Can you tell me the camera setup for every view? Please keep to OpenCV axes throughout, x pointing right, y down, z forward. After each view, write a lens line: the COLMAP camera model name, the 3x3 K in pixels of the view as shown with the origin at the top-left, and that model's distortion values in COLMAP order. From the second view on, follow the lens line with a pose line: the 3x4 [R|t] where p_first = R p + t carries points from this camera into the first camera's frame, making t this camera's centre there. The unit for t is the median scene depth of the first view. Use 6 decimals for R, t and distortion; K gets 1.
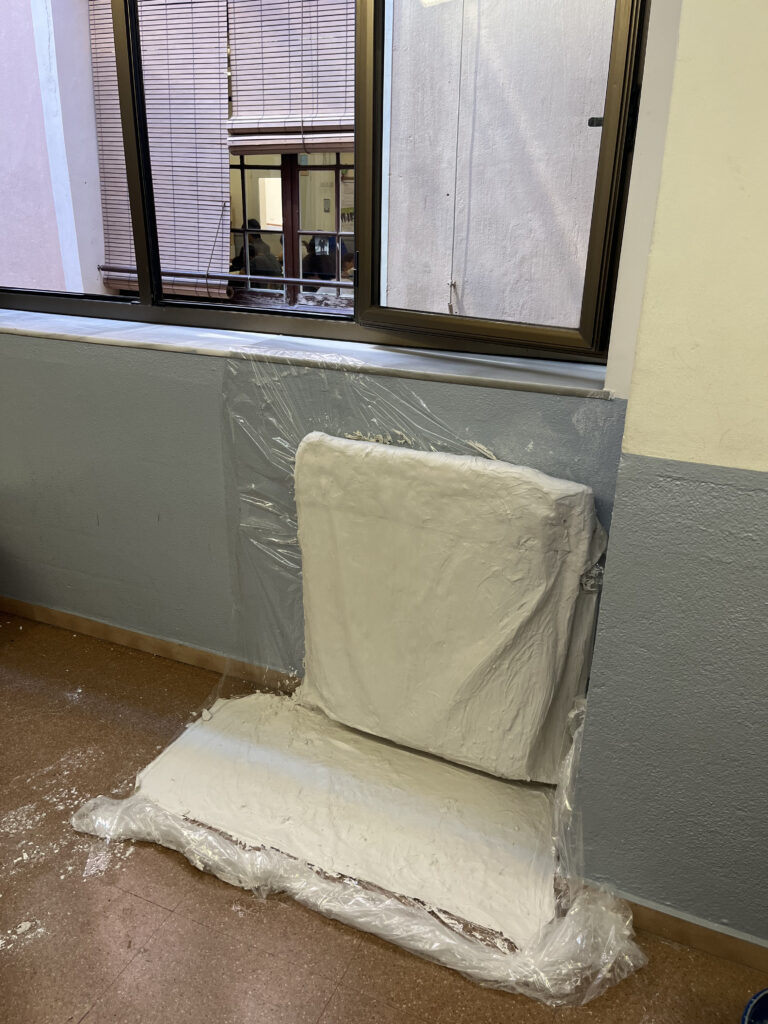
lens RADIAL K [[750.0, 0, 383.9], [0, 750.0, 513.1], [0, 0, 1]] dist [0.034096, -0.026271]
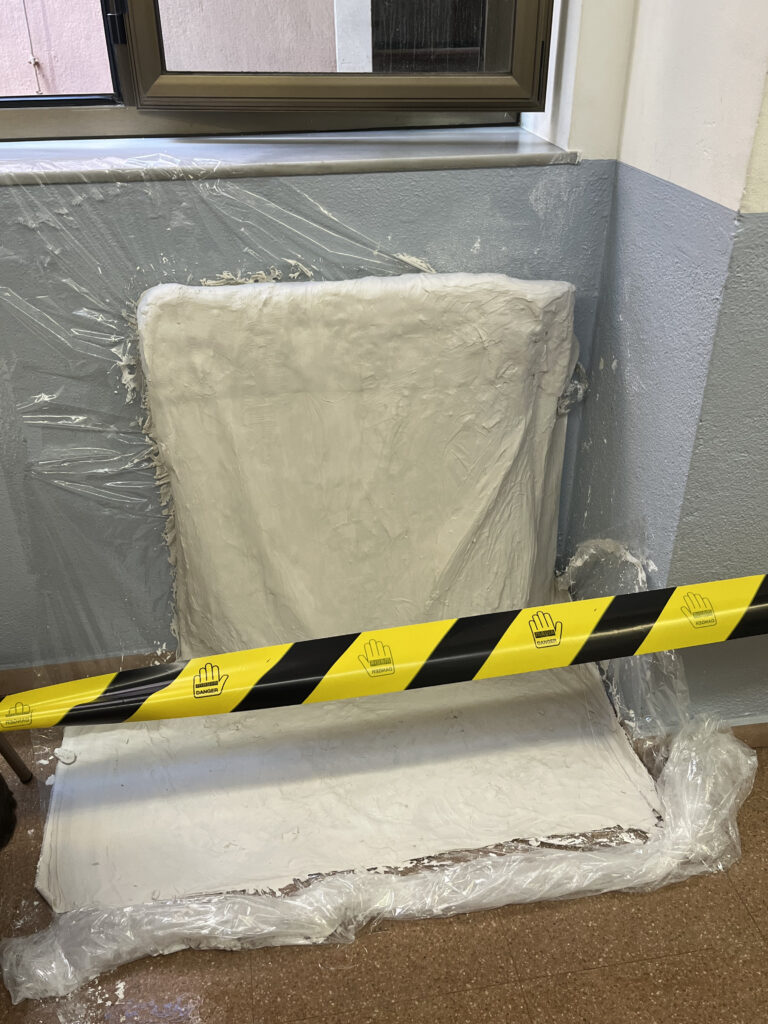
lens RADIAL K [[873.0, 0, 384.0], [0, 873.0, 507.9], [0, 0, 1]] dist [0.007151, -0.010373]
pose [[0.837955, -0.308030, 0.450498, -0.341709], [0.227006, 0.947414, 0.225554, -0.057093], [-0.496285, -0.086738, 0.863816, 0.266491]]
